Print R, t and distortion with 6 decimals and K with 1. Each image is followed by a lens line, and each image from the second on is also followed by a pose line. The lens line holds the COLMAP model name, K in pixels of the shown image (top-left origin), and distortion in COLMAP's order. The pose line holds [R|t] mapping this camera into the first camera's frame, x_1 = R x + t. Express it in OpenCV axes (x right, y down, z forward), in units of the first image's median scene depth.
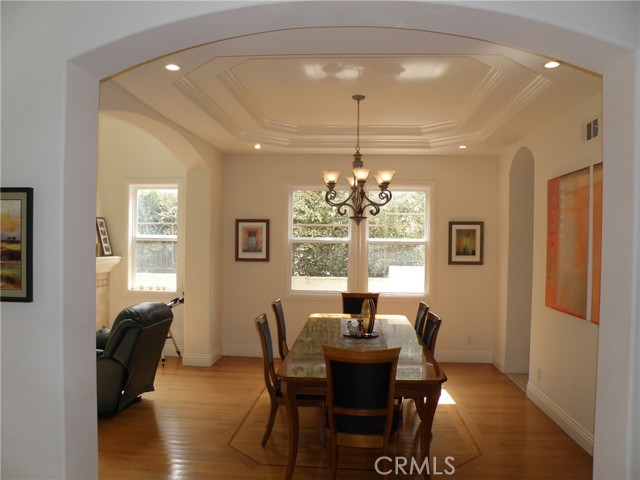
lens RADIAL K [[519.3, 0, 320.0], [0, 519.3, 240.0], [0, 0, 1]] dist [-0.146681, 0.126529]
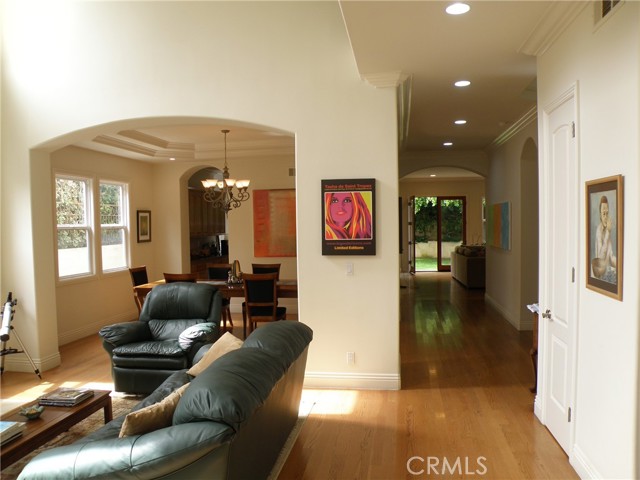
lens RADIAL K [[519.3, 0, 320.0], [0, 519.3, 240.0], [0, 0, 1]] dist [-0.146681, 0.126529]
pose [[0.088345, -0.046591, 0.995000, -1.022937], [0.018007, 0.998817, 0.045171, -0.010672], [-0.995927, 0.013926, 0.089080, 0.416693]]
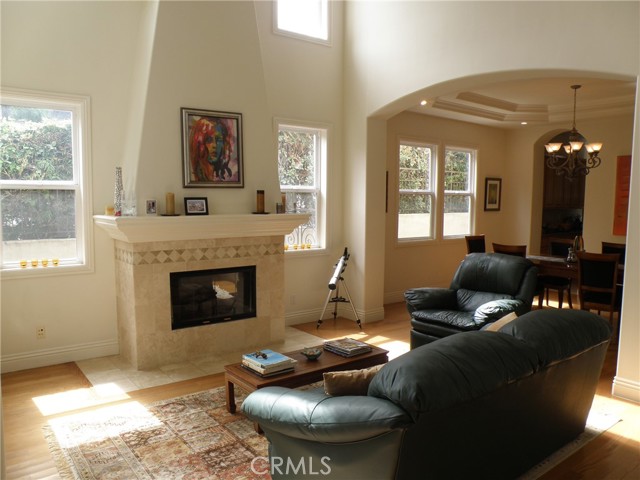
lens RADIAL K [[519.3, 0, 320.0], [0, 519.3, 240.0], [0, 0, 1]] dist [-0.146681, 0.126529]
pose [[0.731092, -0.062089, 0.679447, -0.936201], [-0.003907, 0.995453, 0.095170, -0.000938], [-0.682267, -0.072232, 0.727526, 0.341968]]
